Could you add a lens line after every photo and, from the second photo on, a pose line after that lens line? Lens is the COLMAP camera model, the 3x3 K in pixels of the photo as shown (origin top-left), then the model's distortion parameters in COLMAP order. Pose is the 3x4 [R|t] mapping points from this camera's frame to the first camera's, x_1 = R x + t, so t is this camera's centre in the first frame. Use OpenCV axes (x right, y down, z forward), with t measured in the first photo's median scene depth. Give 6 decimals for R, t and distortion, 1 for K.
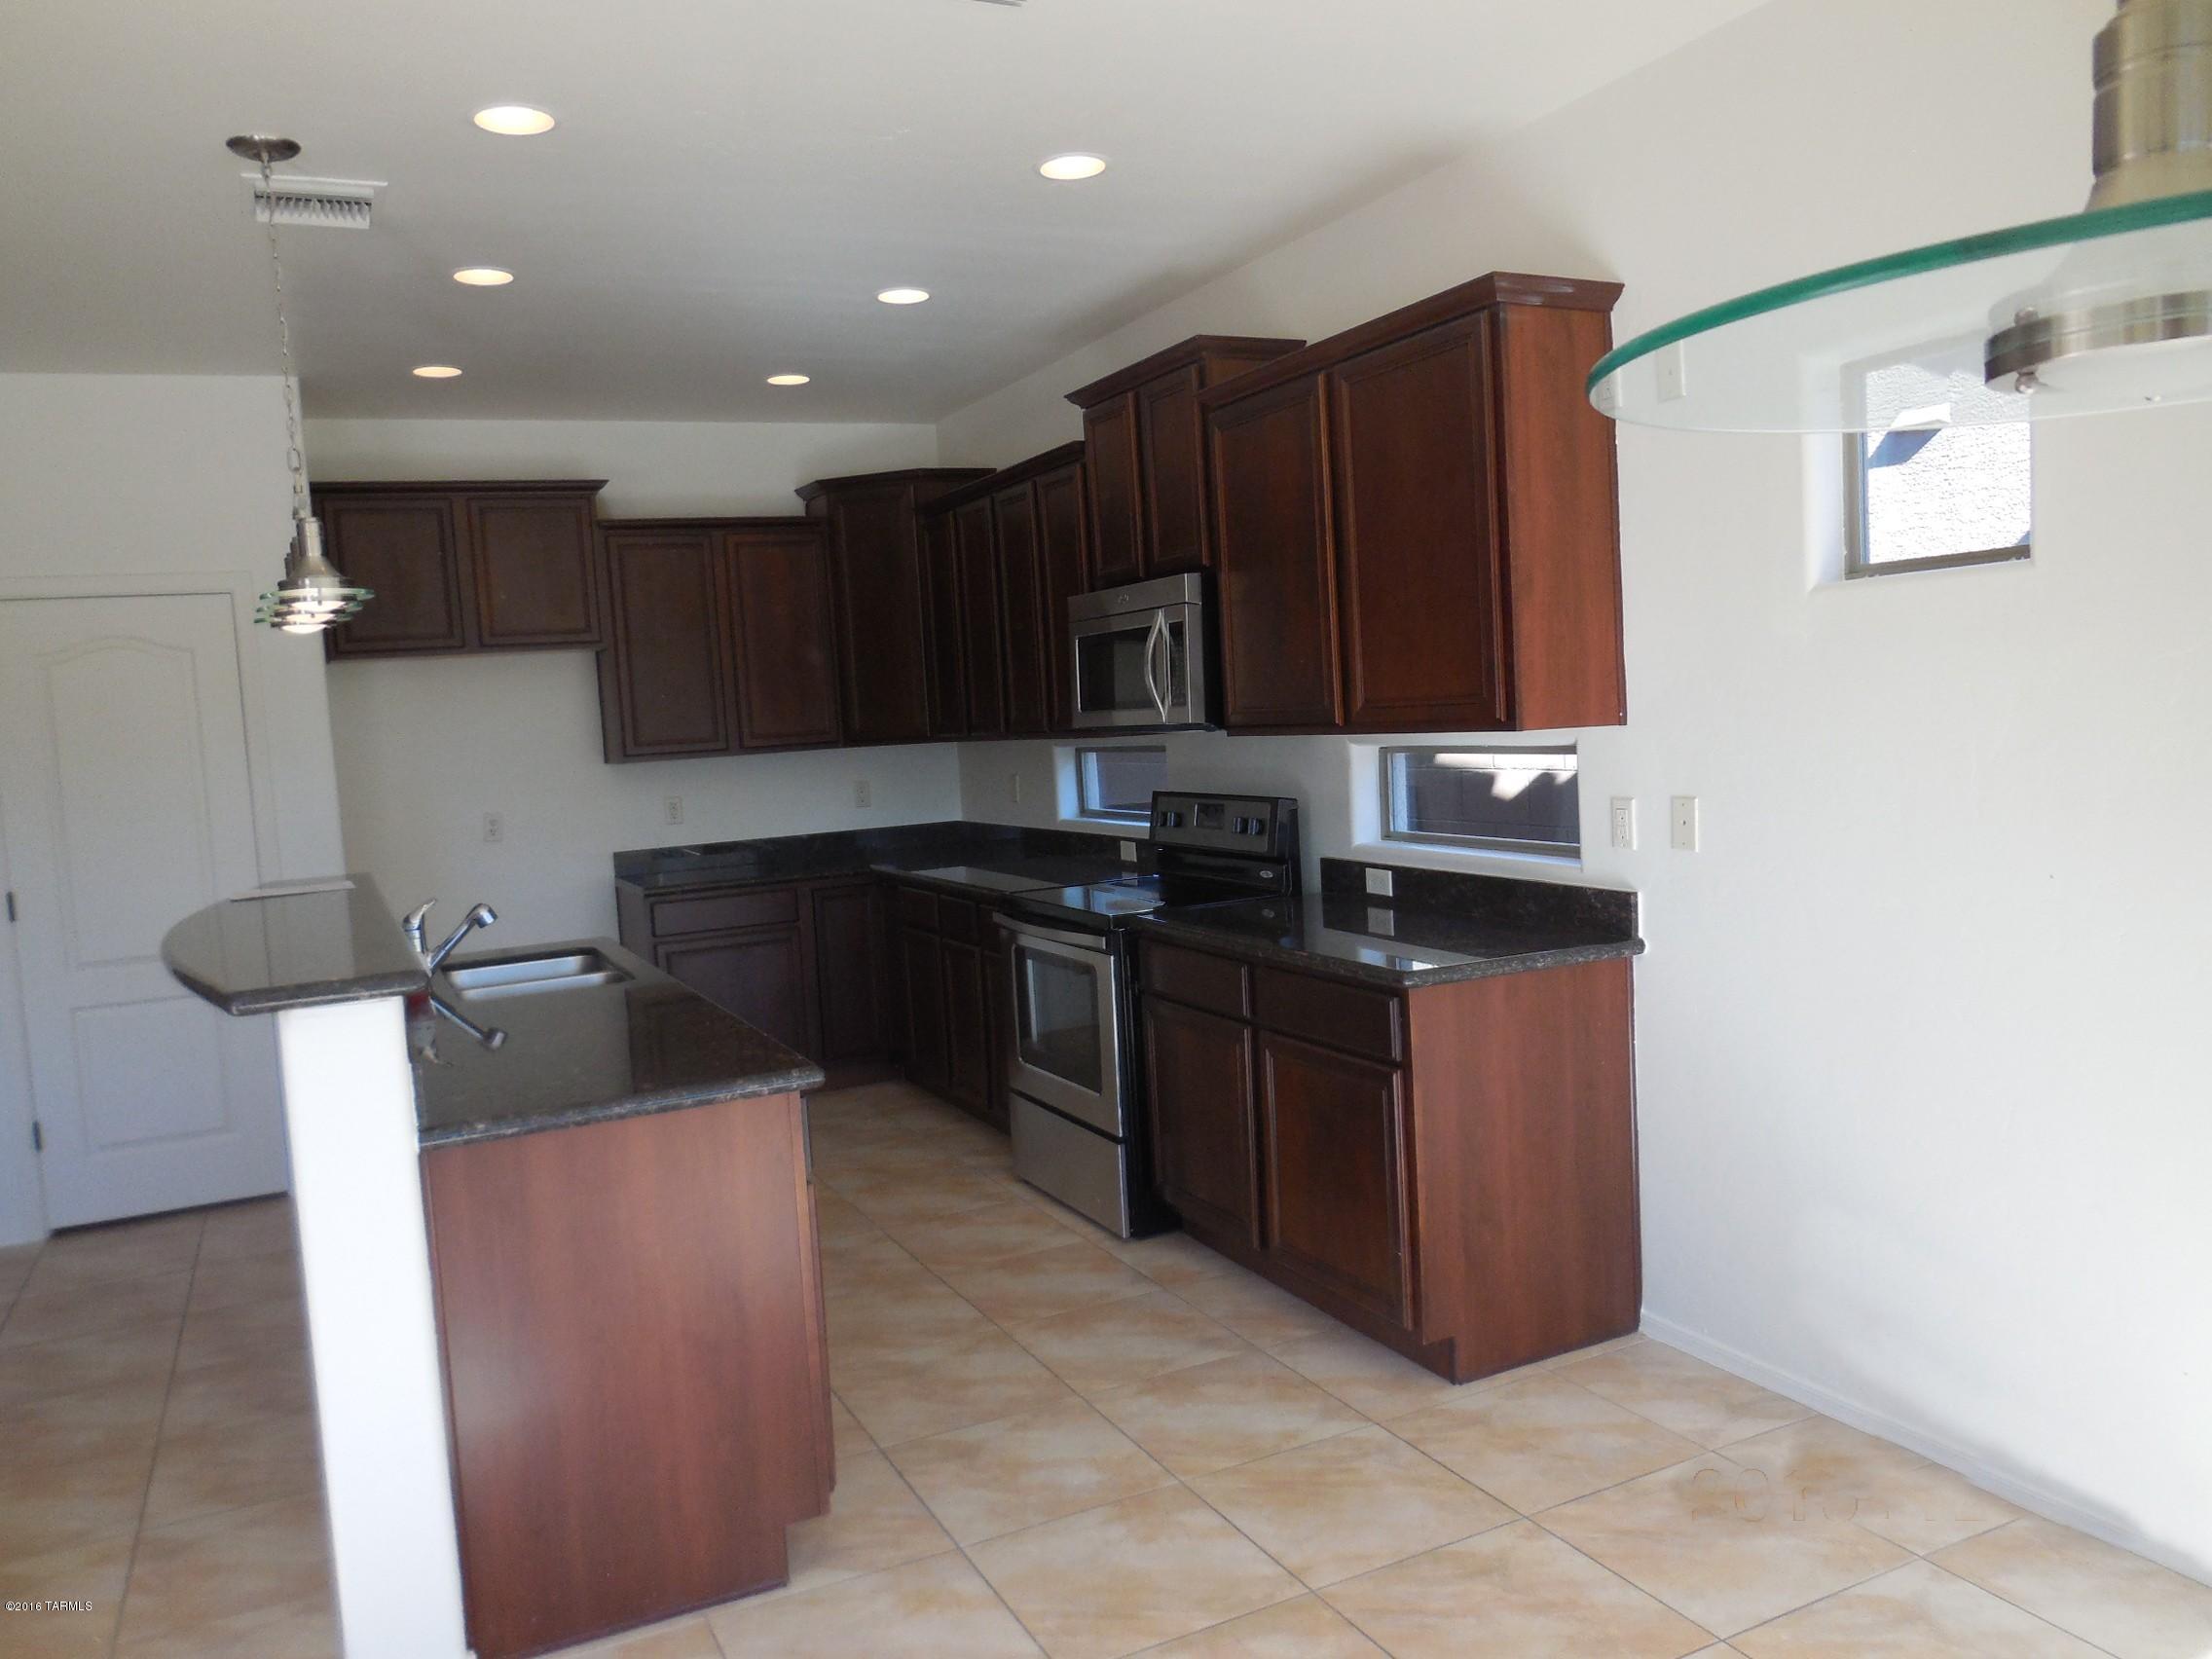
lens RADIAL K [[1644.7, 0, 1106.0], [0, 1644.7, 829.5], [0, 0, 1]] dist [-0.007069, -0.003521]
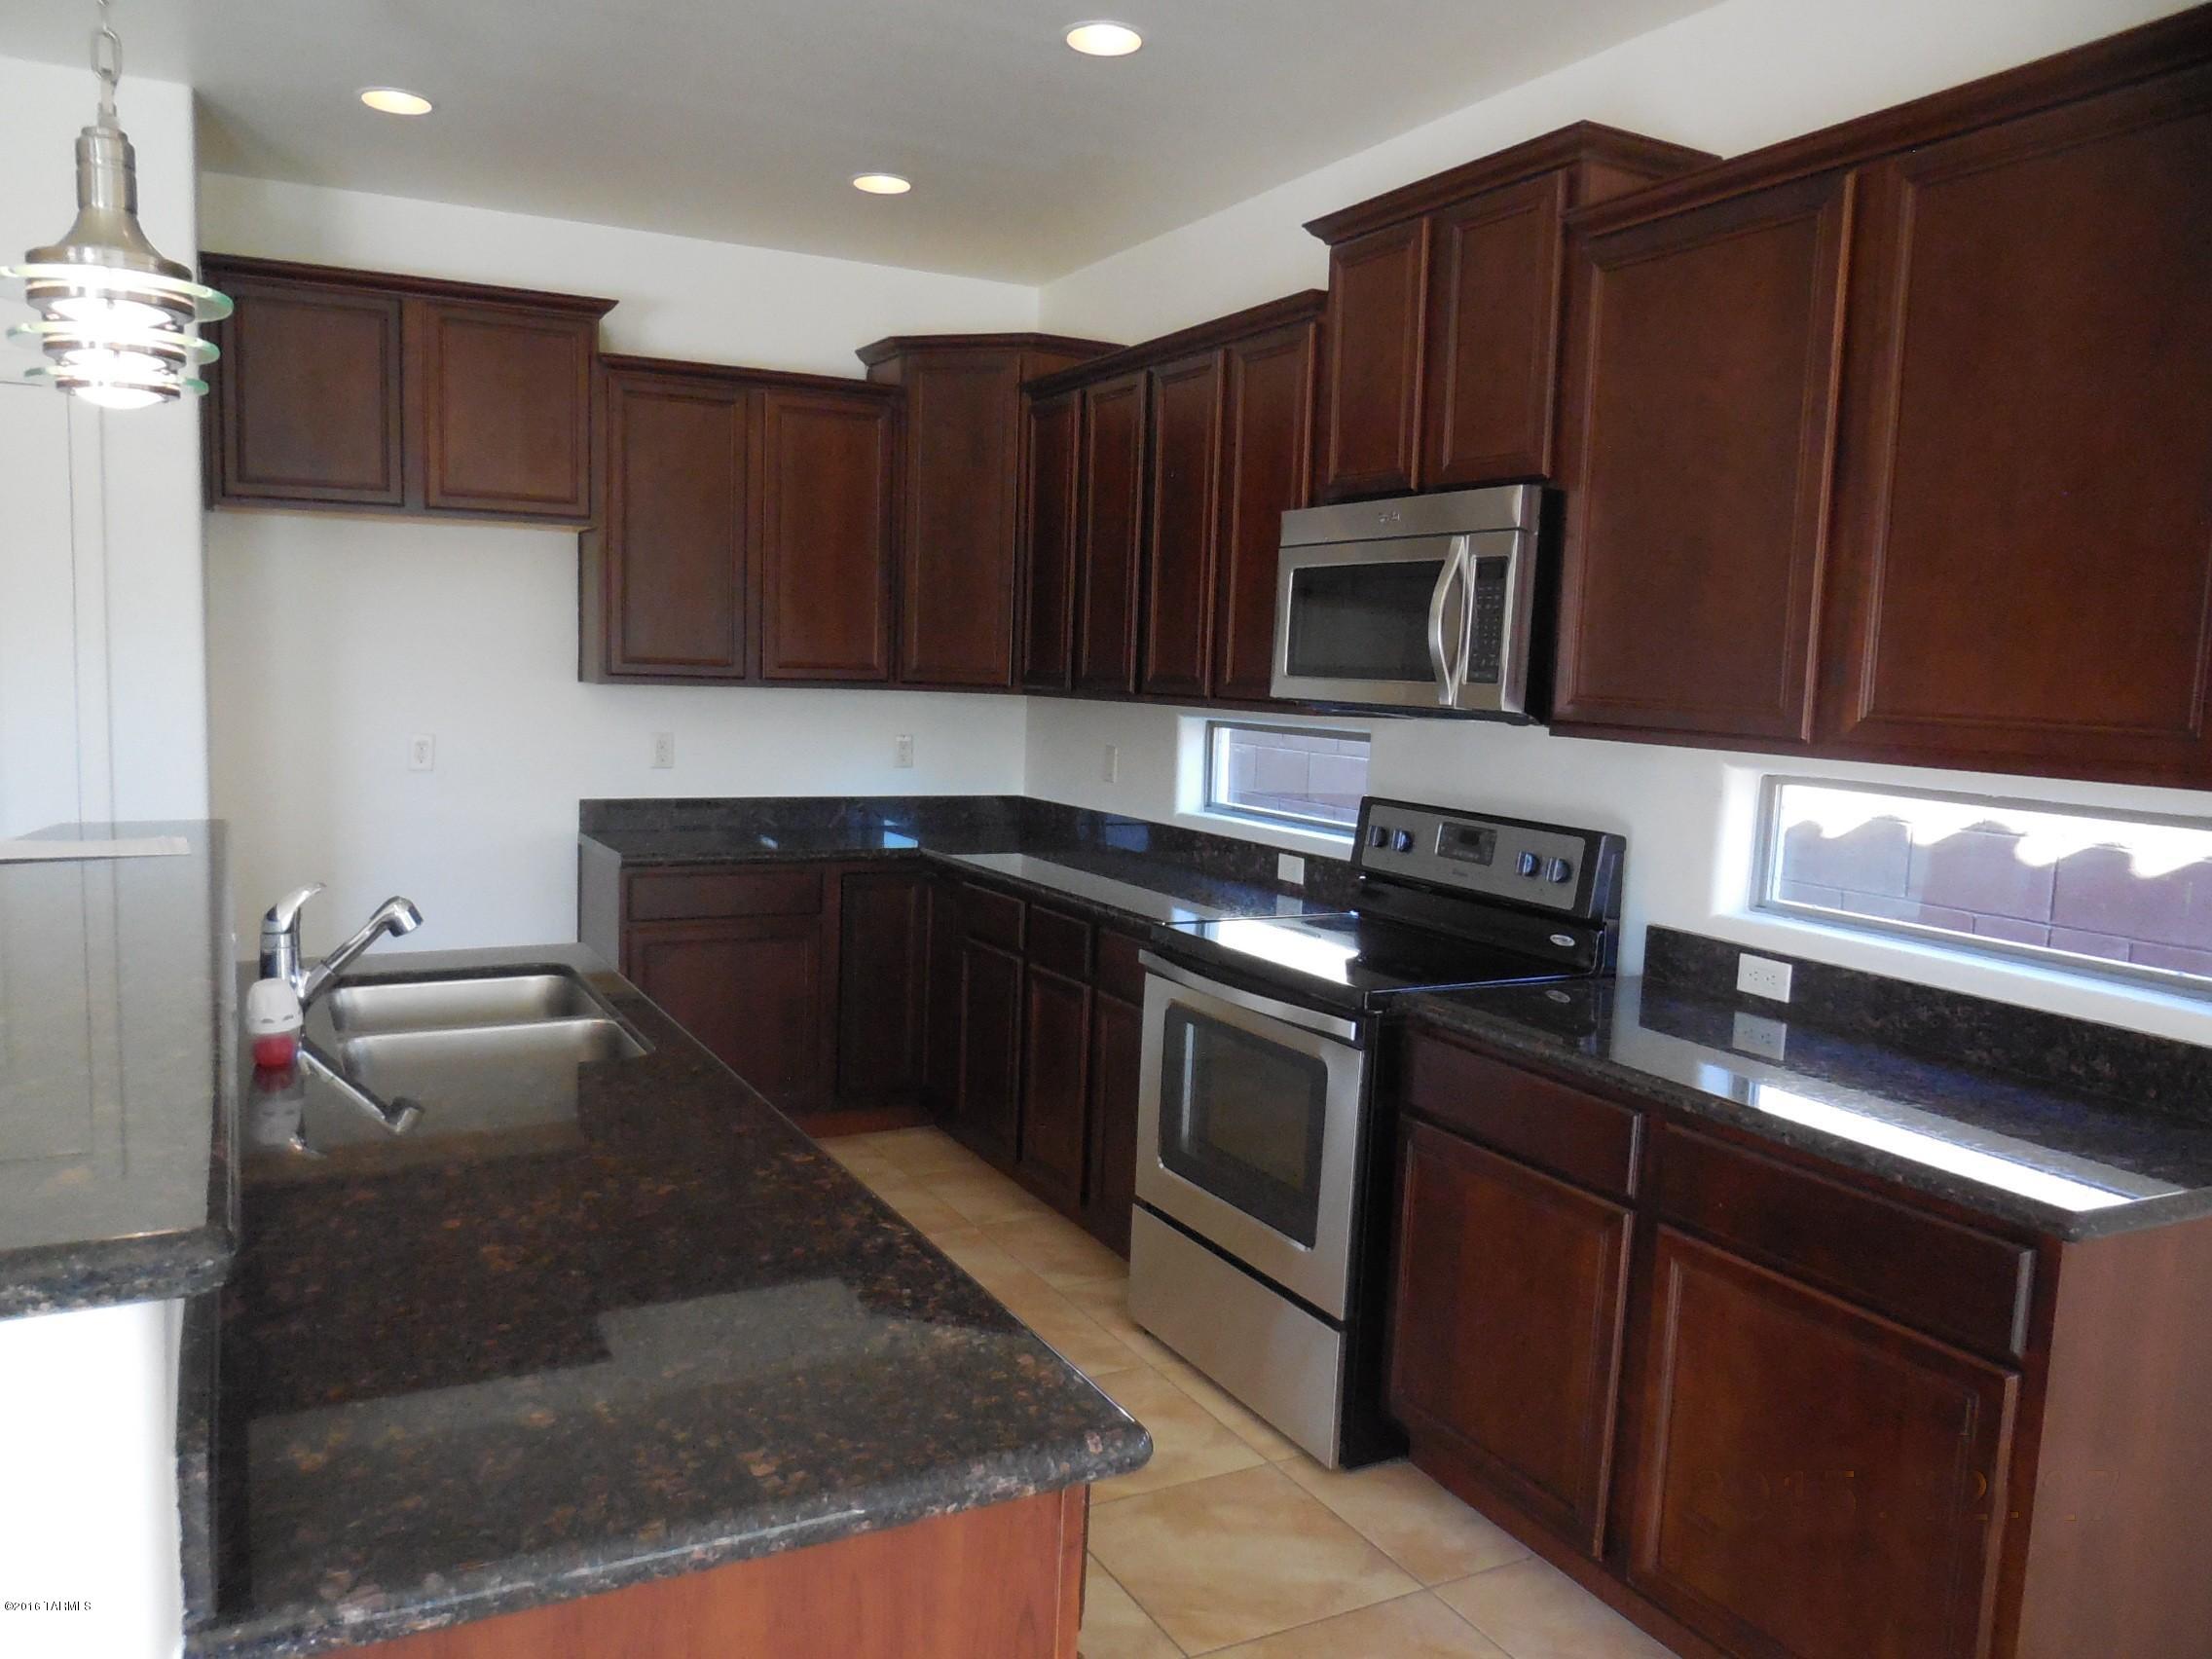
lens RADIAL K [[1652.2, 0, 1104.7], [0, 1652.2, 837.2], [0, 0, 1]] dist [0.004197, 0.001879]
pose [[0.994633, 0.094763, 0.041543, -0.125173], [-0.095879, 0.995060, 0.025732, -0.015036], [-0.038899, -0.029577, 0.998805, 0.321033]]
